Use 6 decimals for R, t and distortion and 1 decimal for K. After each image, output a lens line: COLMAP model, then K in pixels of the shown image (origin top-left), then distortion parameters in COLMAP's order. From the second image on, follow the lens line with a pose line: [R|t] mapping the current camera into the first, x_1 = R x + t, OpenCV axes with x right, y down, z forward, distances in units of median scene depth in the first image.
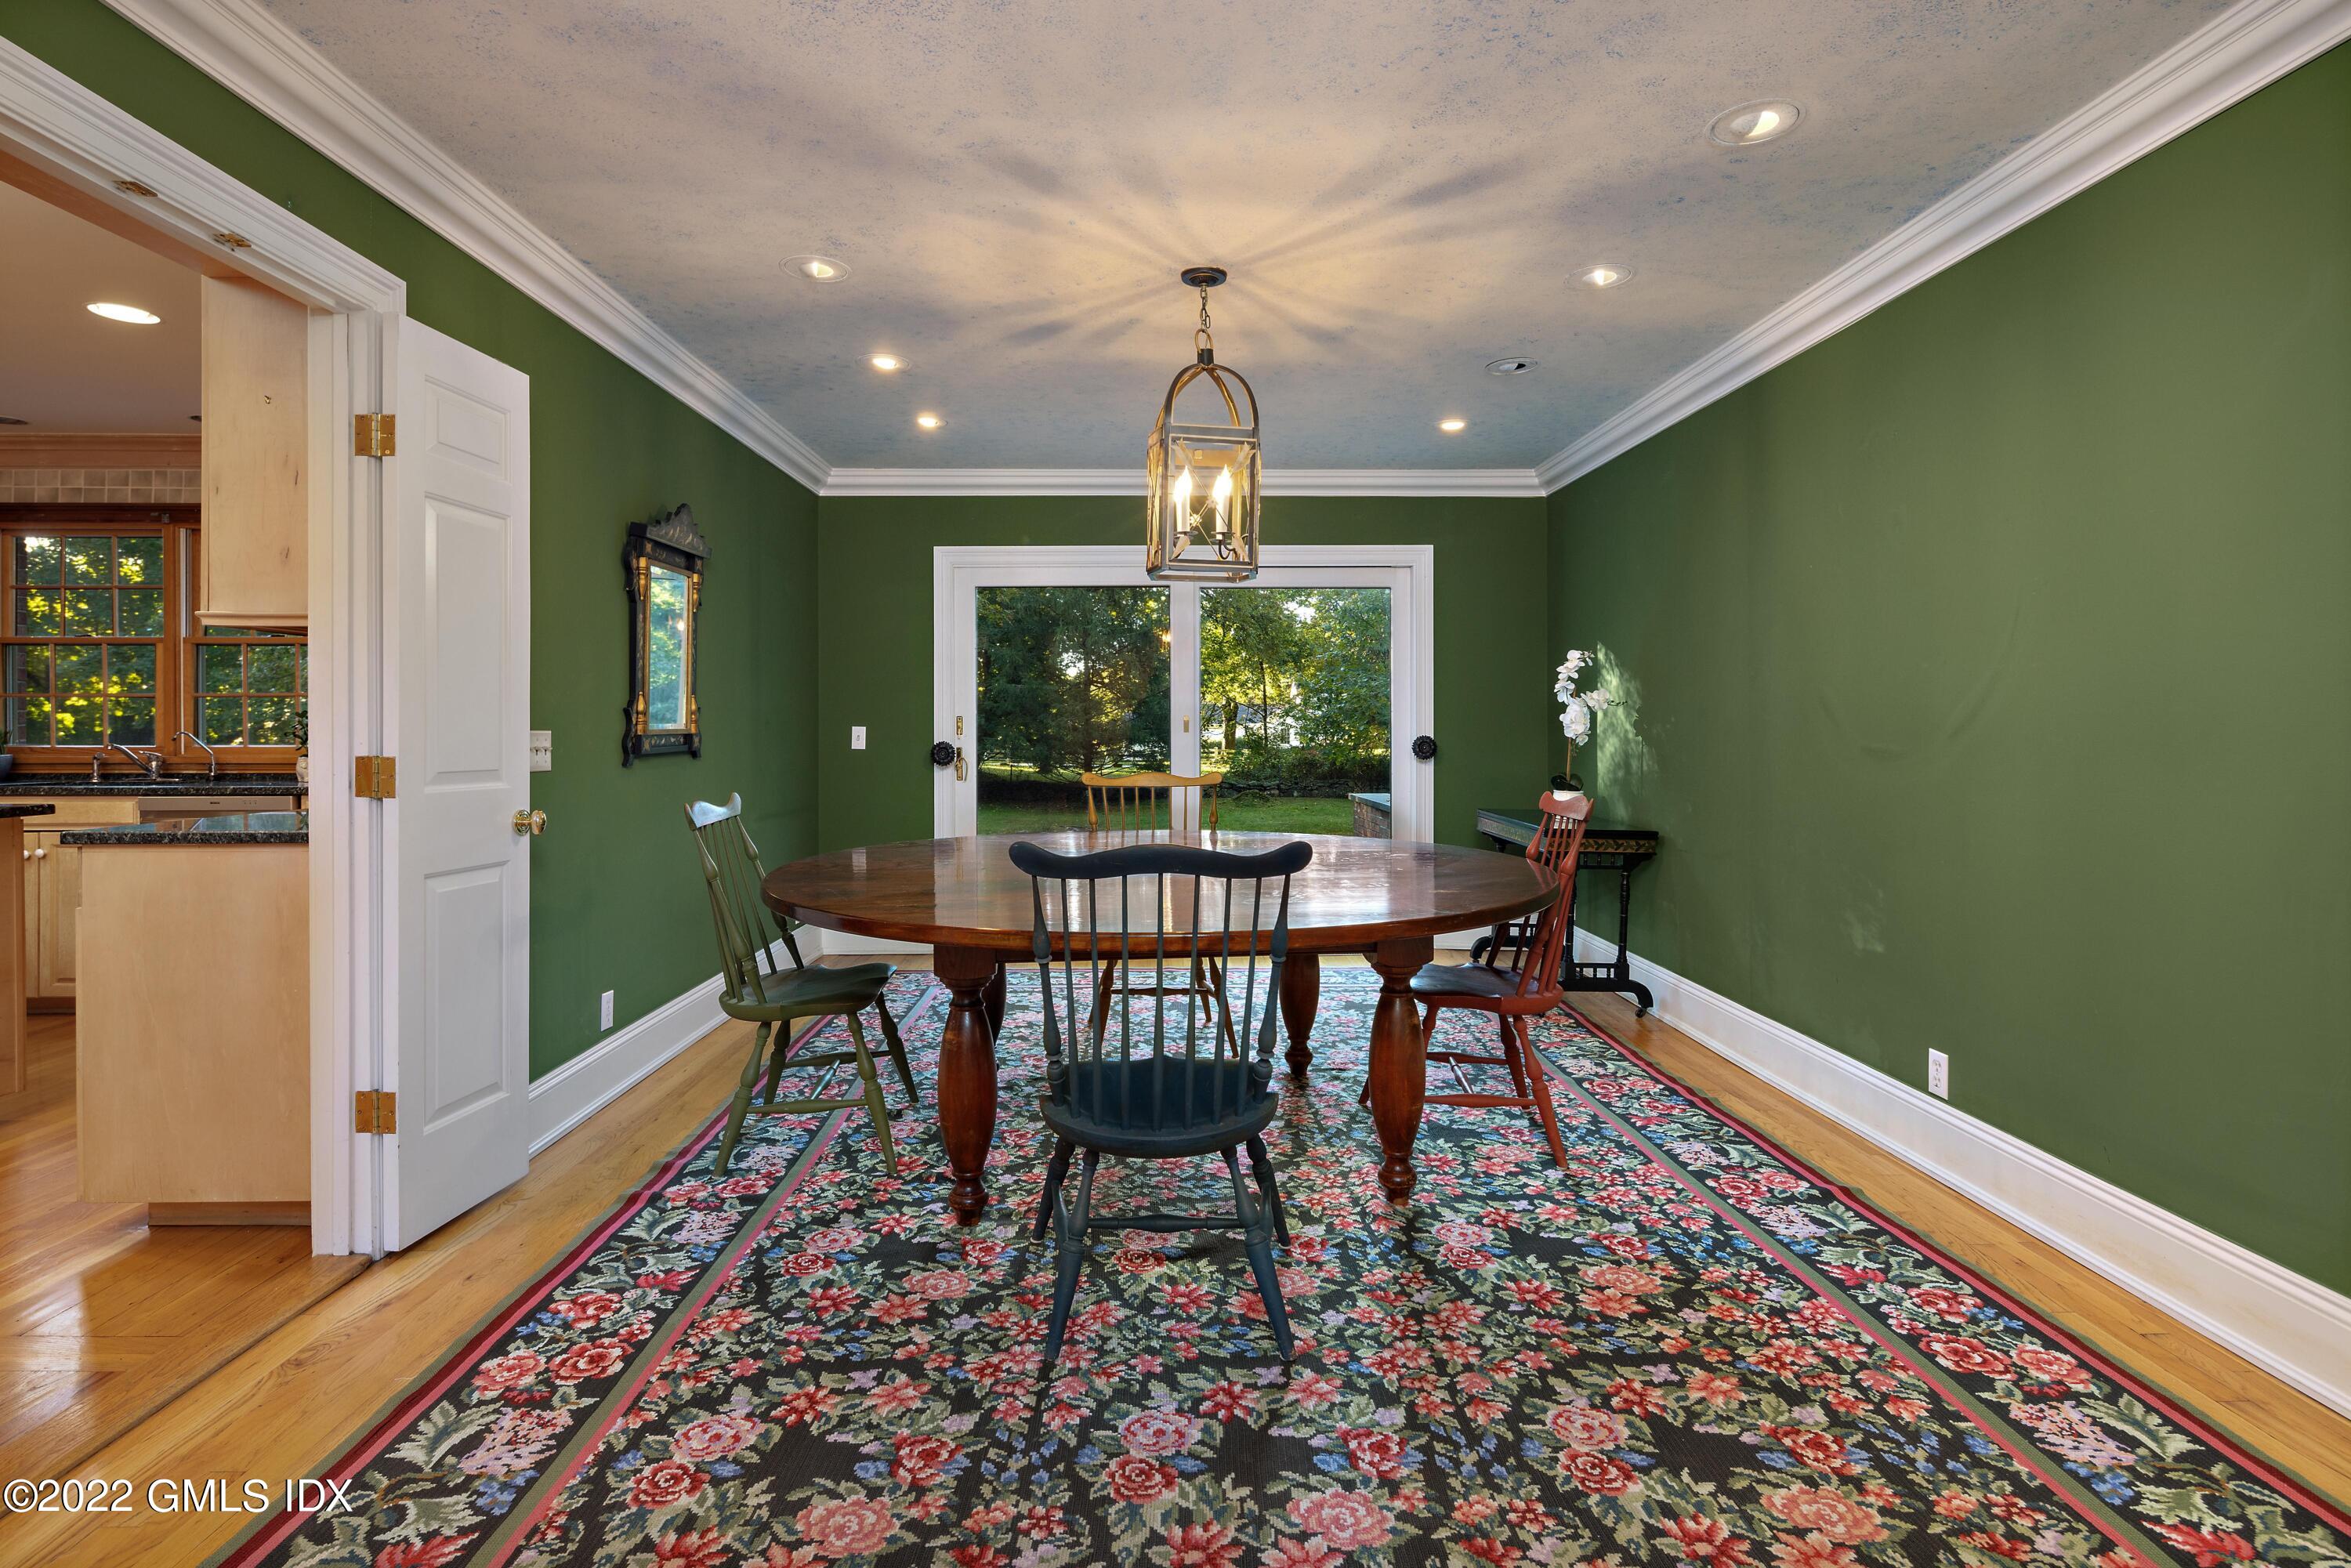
lens RADIAL K [[1138.7, 0, 1159.3], [0, 1138.7, 726.4], [0, 0, 1]] dist [-0.001624, -0.002595]
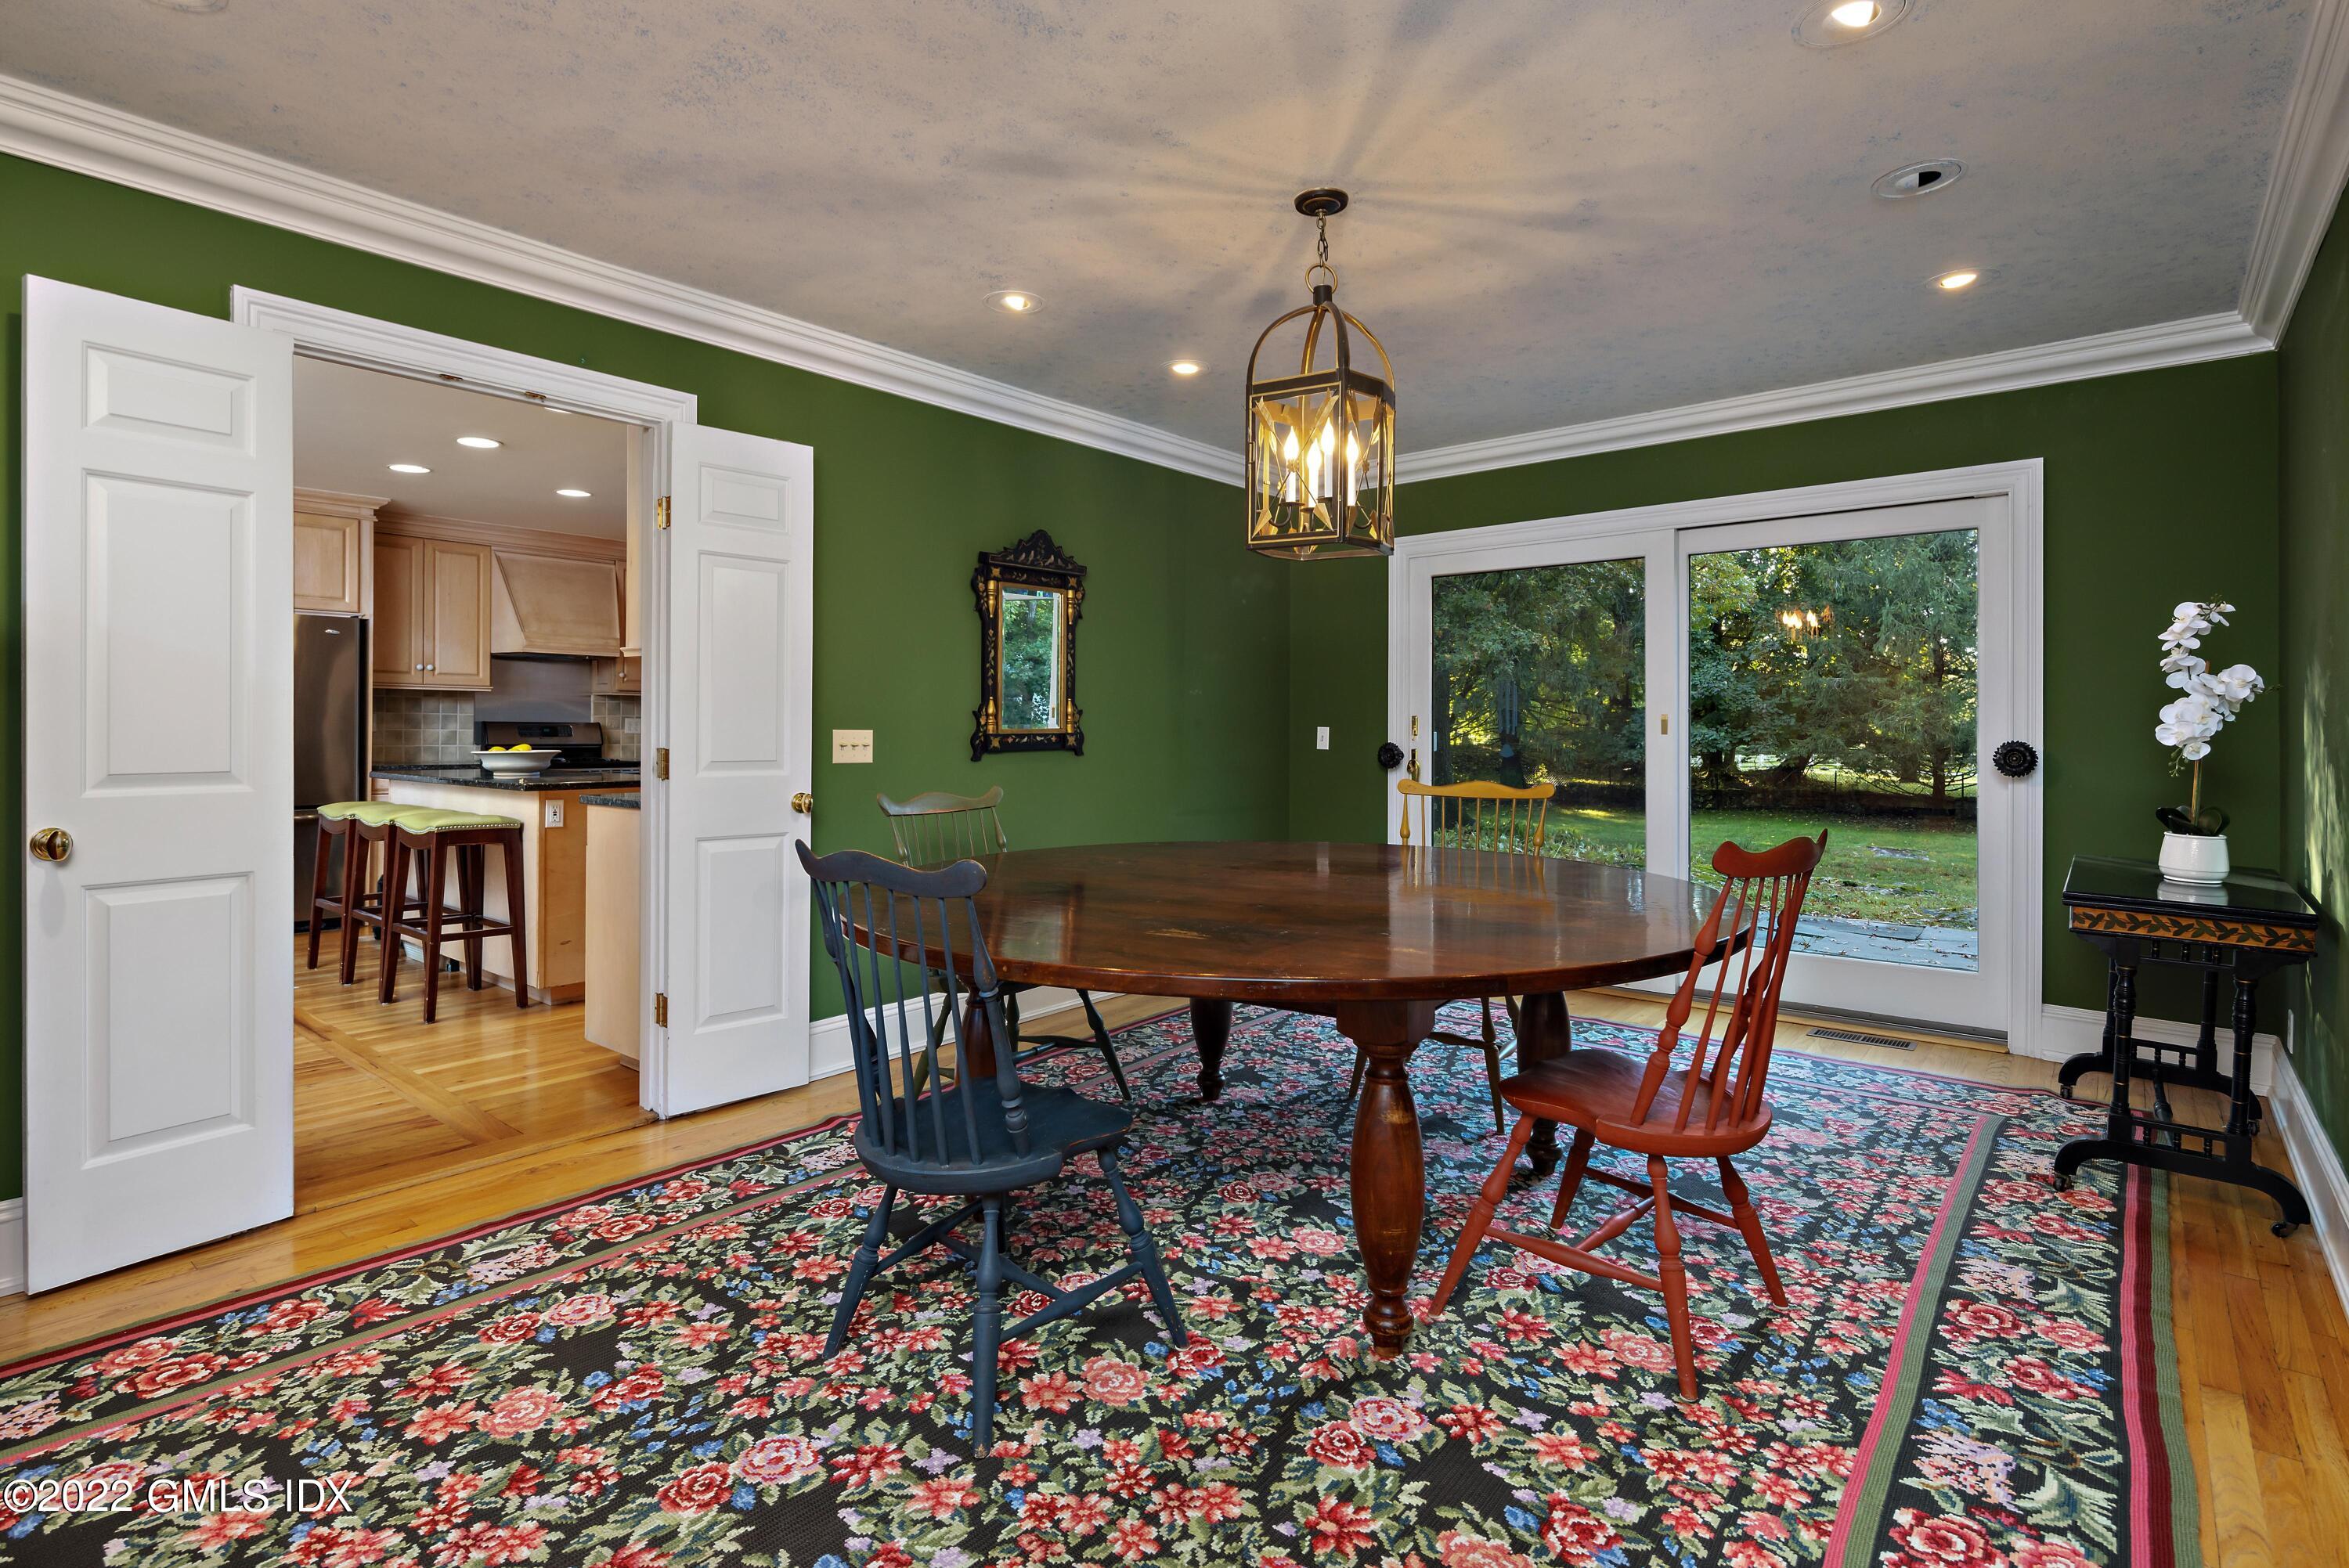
lens RADIAL K [[1137.7, 0, 1152.7], [0, 1137.7, 703.9], [0, 0, 1]] dist [-0.001624, -0.002595]
pose [[0.757486, -0.014586, -0.652688, 0.452518], [-0.000636, 0.999733, -0.023080, 0.004203], [0.652851, 0.017898, 0.757275, 0.245495]]
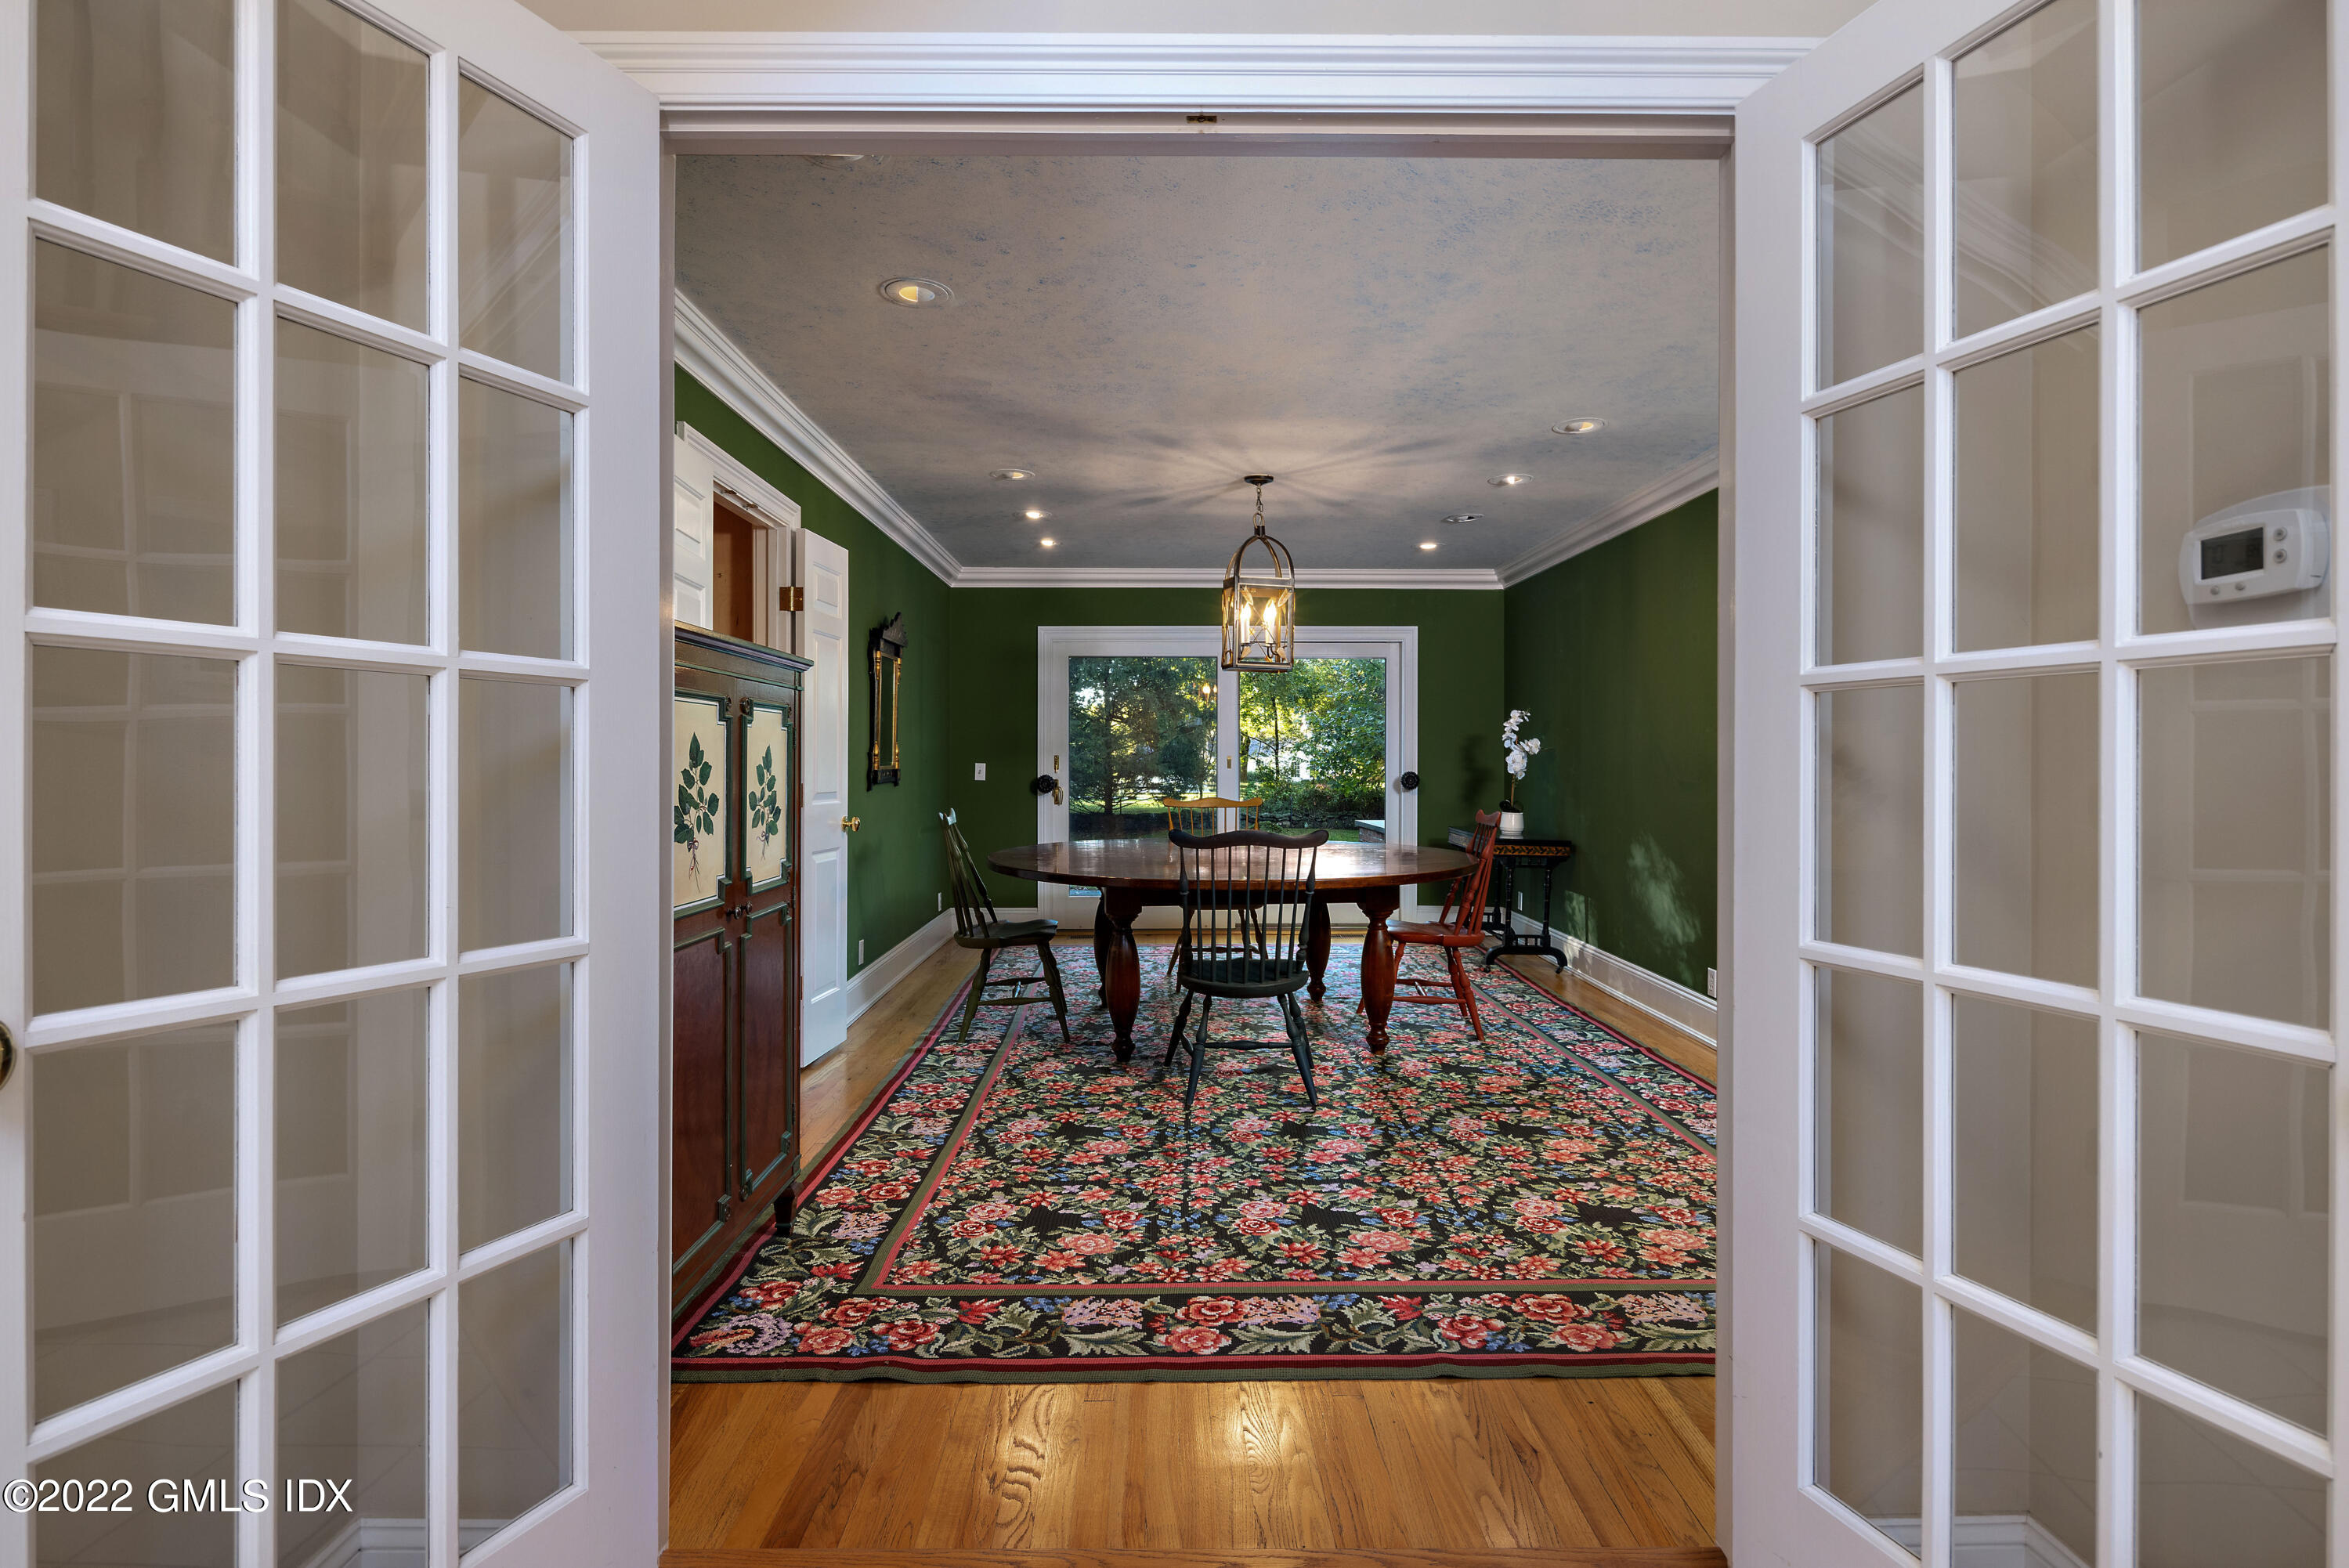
lens RADIAL K [[1137.8, 0, 1175.2], [0, 1137.8, 764.6], [0, 0, 1]] dist [-0.001624, -0.002595]
pose [[0.999978, 0.003565, 0.005671, -0.076783], [-0.003592, 0.999981, 0.004912, -0.009100], [-0.005654, -0.004932, 0.999972, -0.518737]]
